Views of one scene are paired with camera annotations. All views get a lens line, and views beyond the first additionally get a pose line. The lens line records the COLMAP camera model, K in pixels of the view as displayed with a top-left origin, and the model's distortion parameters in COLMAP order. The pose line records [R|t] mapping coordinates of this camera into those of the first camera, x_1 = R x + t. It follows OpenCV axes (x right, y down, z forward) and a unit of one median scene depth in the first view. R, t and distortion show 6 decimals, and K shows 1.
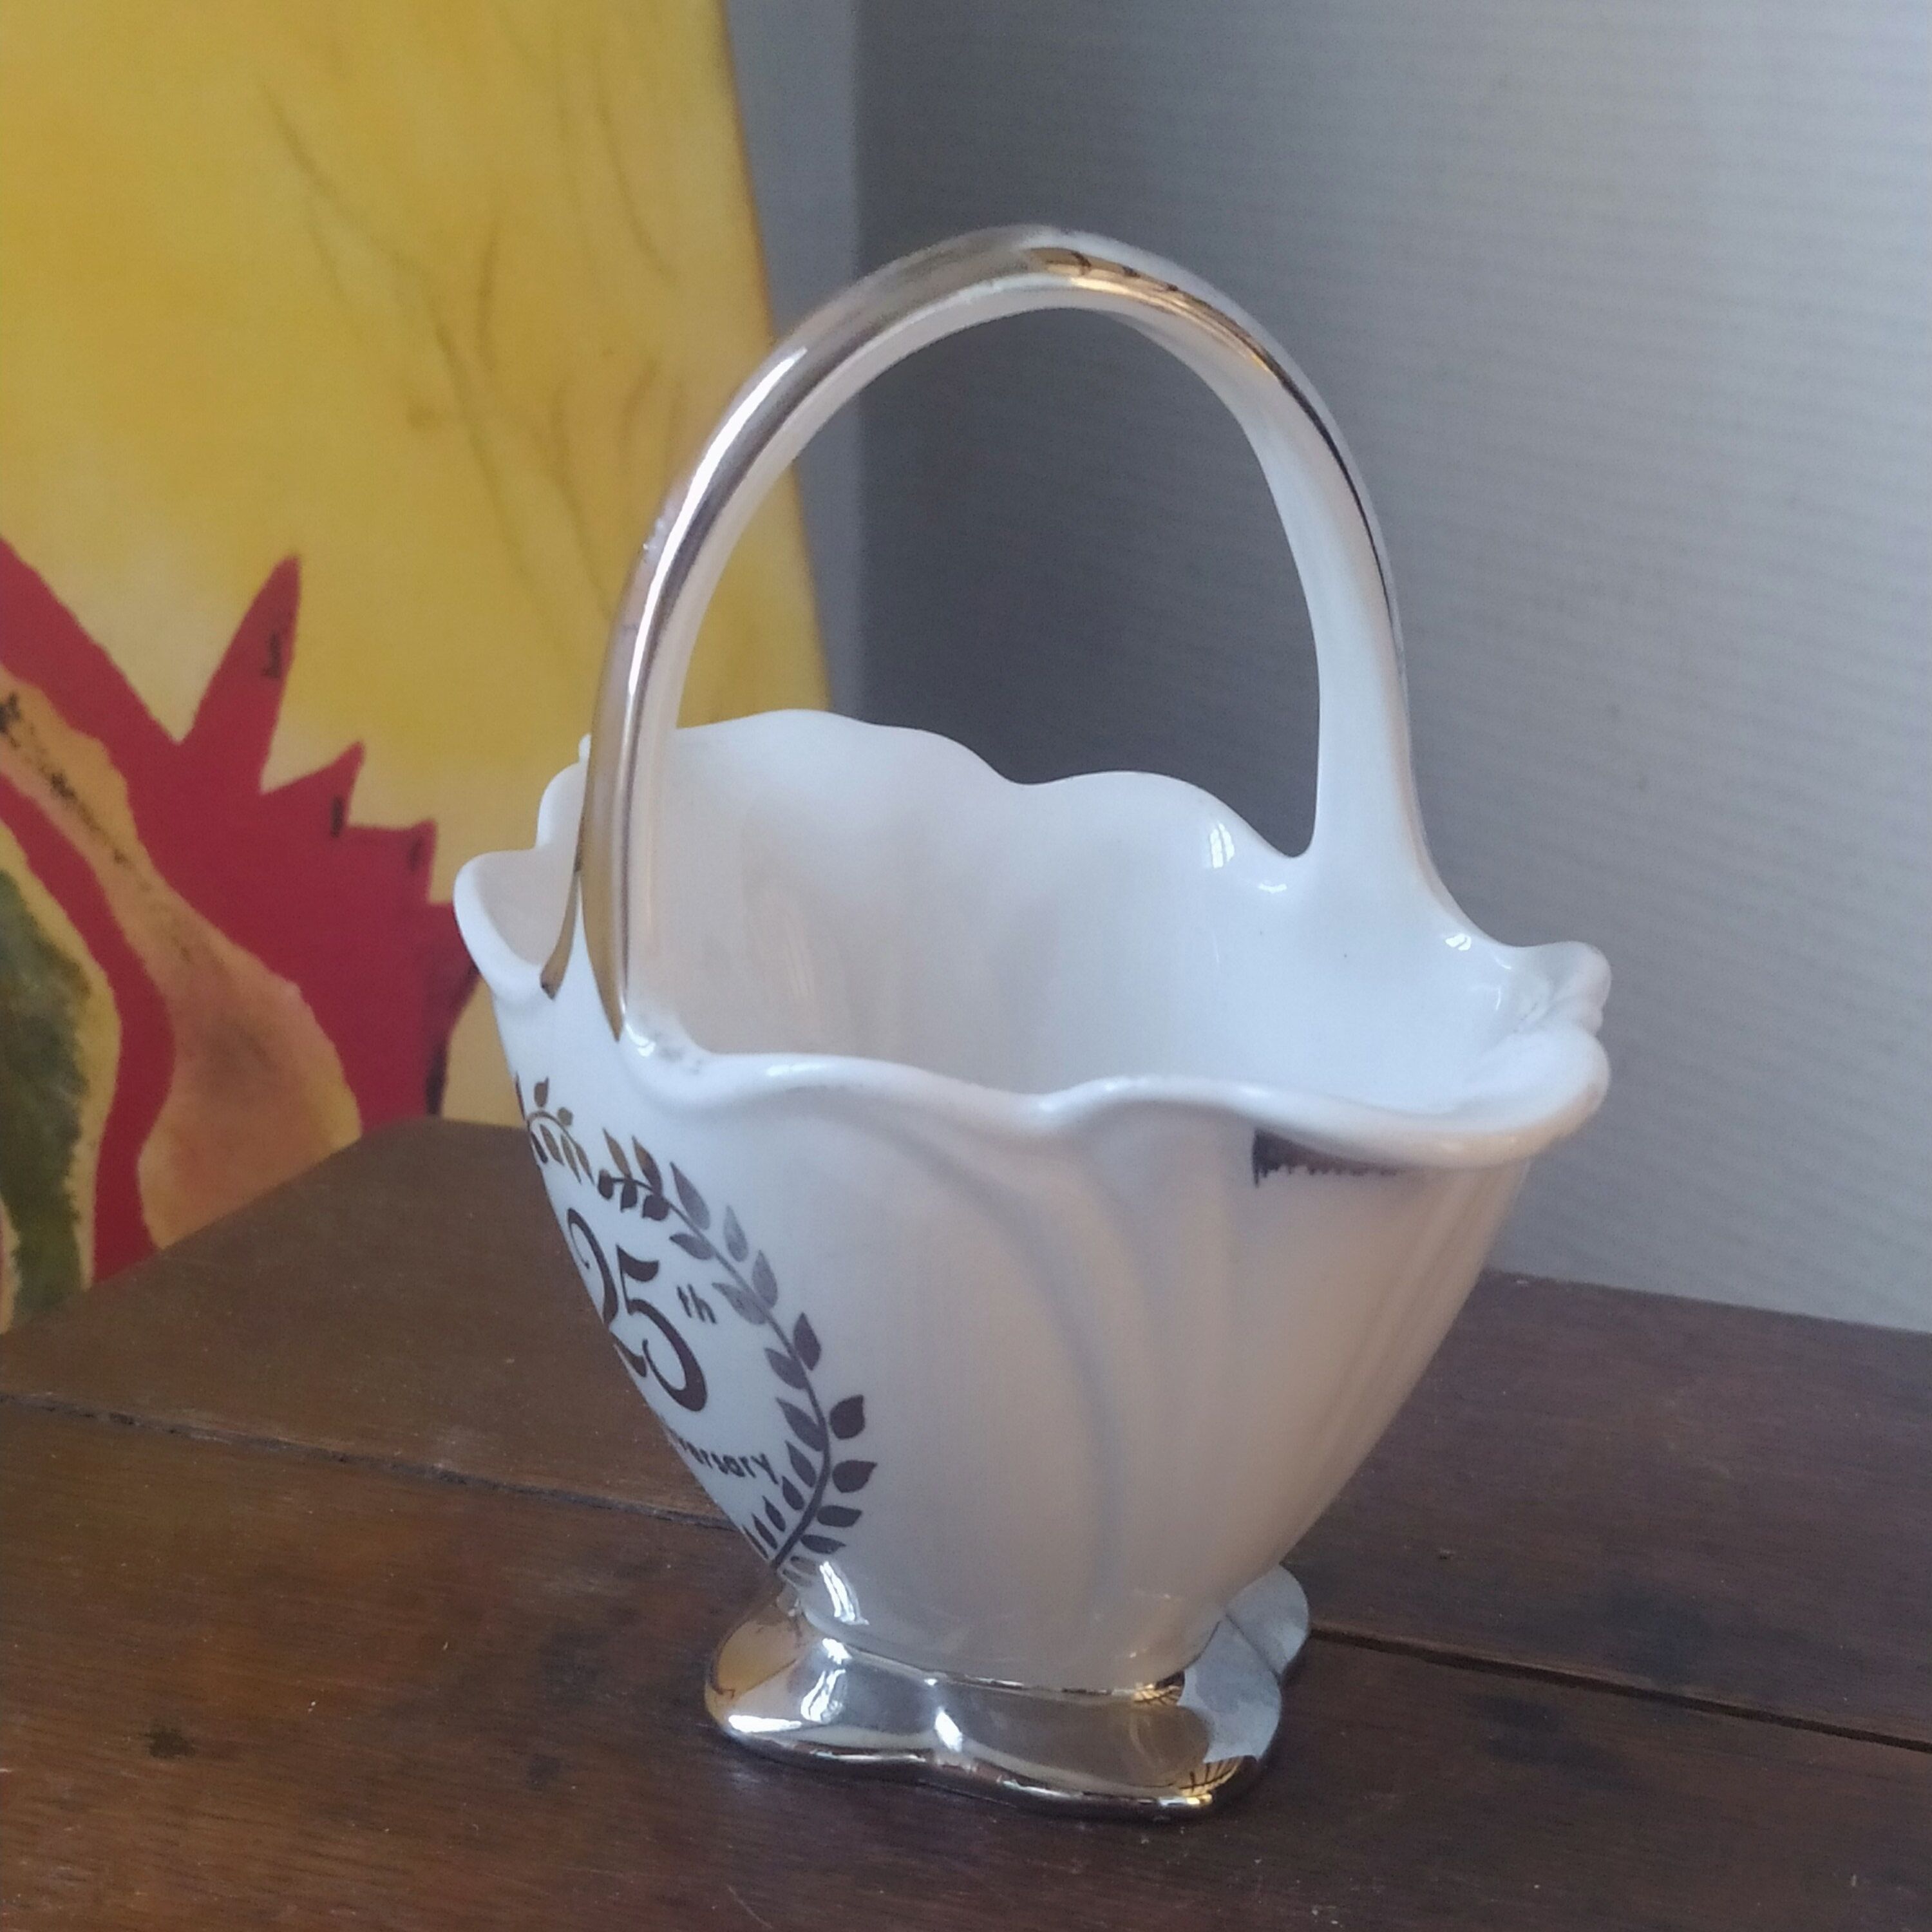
lens RADIAL K [[3989.7, 0, 918.8], [0, 3989.7, 1031.9], [0, 0, 1]] dist [0.144482, -0.637519]
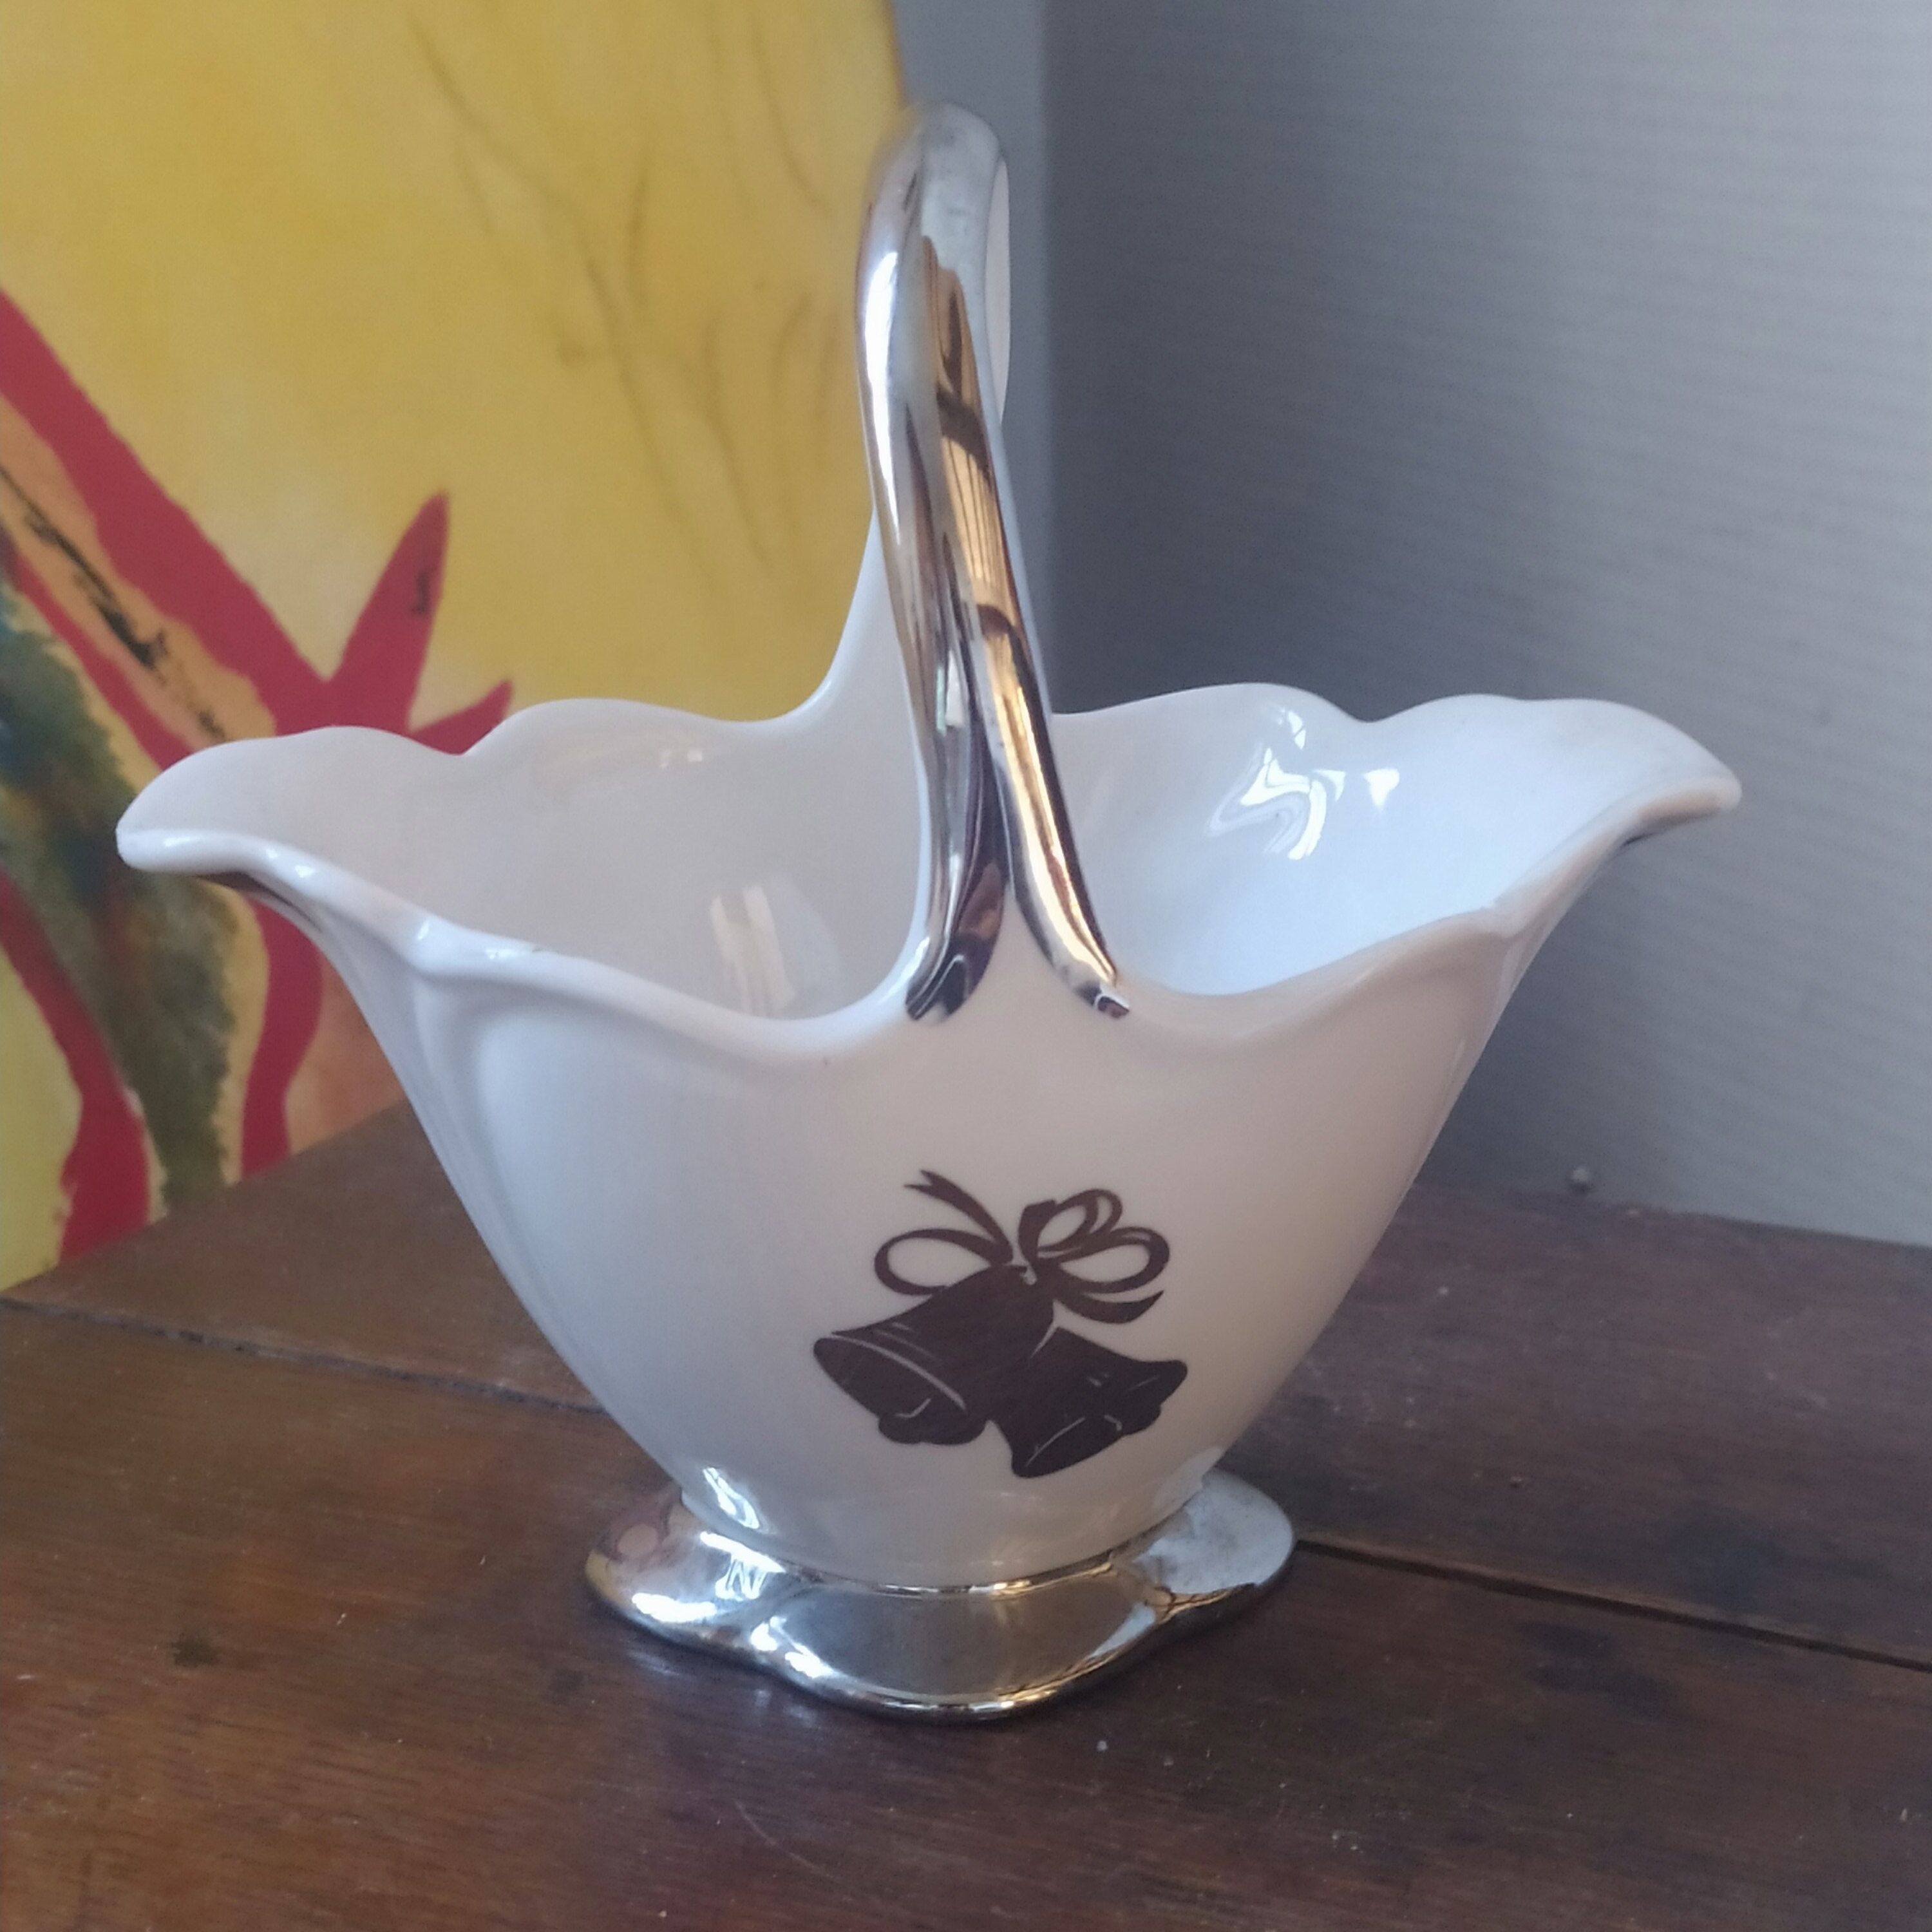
lens RADIAL K [[3989.7, 0, 918.8], [0, 3989.7, 1031.9], [0, 0, 1]] dist [0.144482, -0.637519]
pose [[0.997313, 0.001165, -0.073255, 0.054858], [-0.000753, 0.999984, 0.005653, 0.015046], [0.073260, -0.005583, 0.997297, 0.019912]]
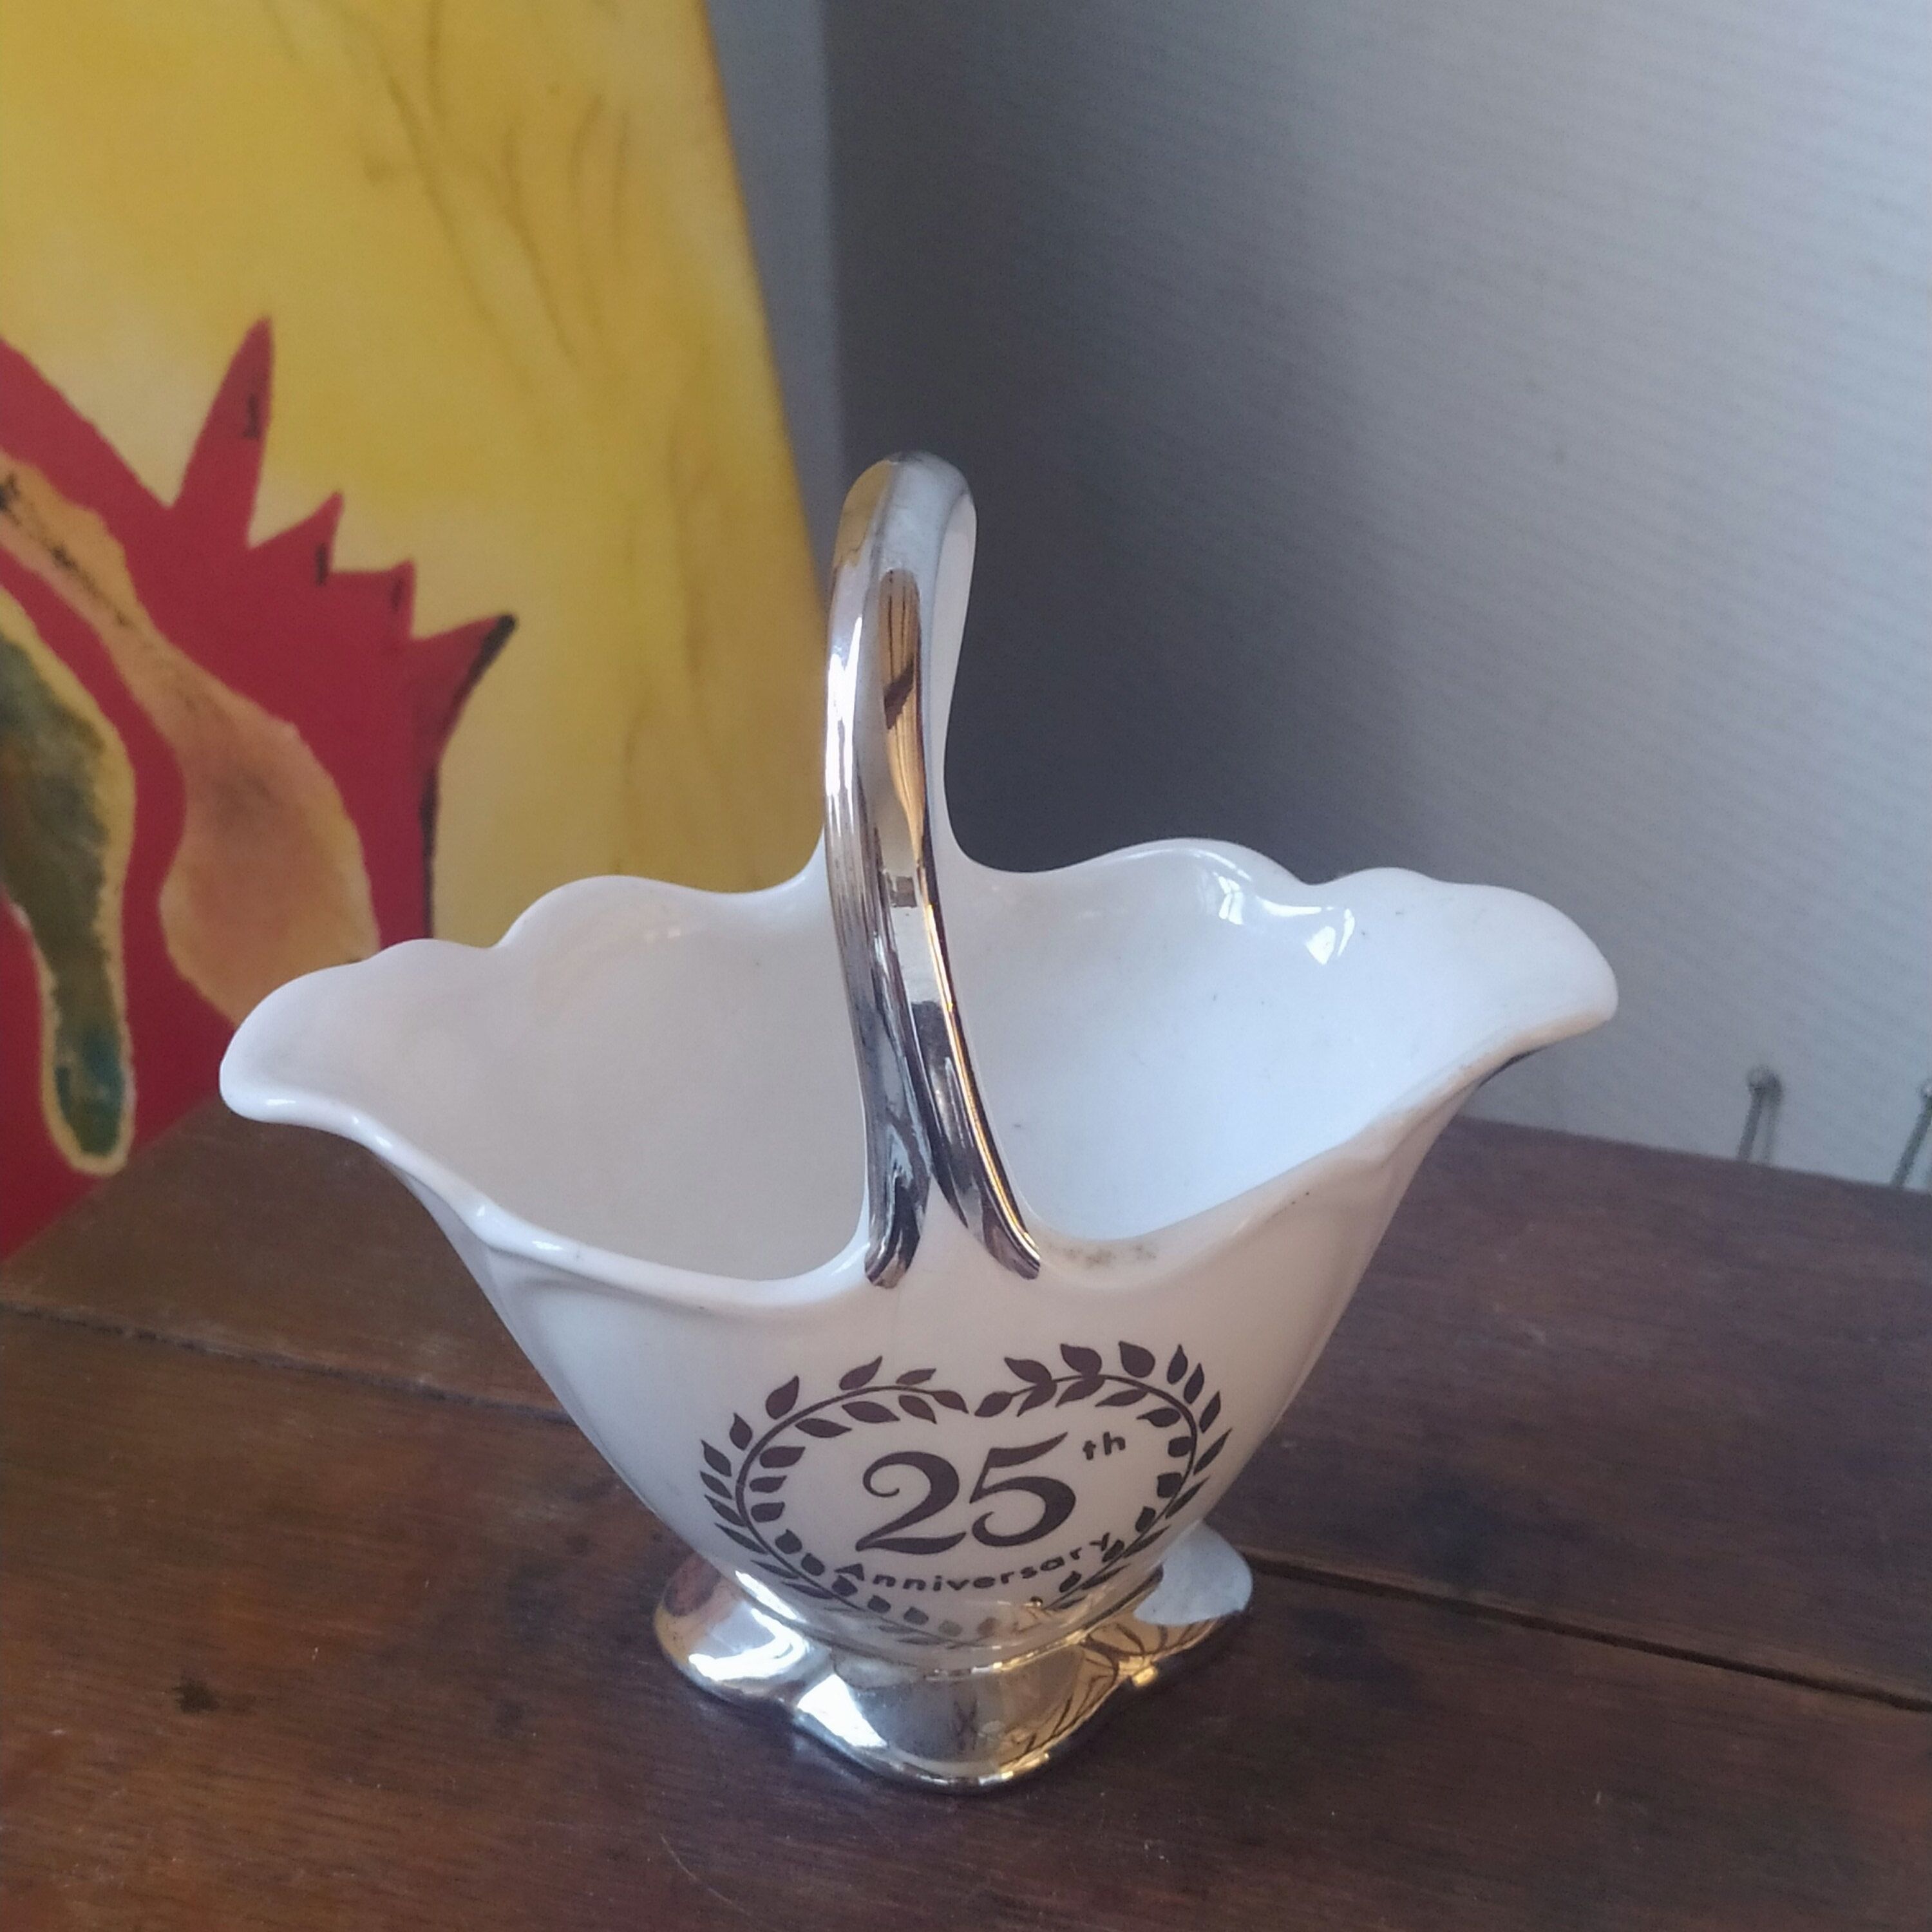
lens RADIAL K [[3989.7, 0, 918.8], [0, 3989.7, 1031.9], [0, 0, 1]] dist [0.144482, -0.637519]
pose [[0.999335, -0.029995, -0.020710, 0.049729], [0.033431, 0.980663, 0.192828, -0.203676], [0.014525, -0.193392, 0.981014, -0.109661]]
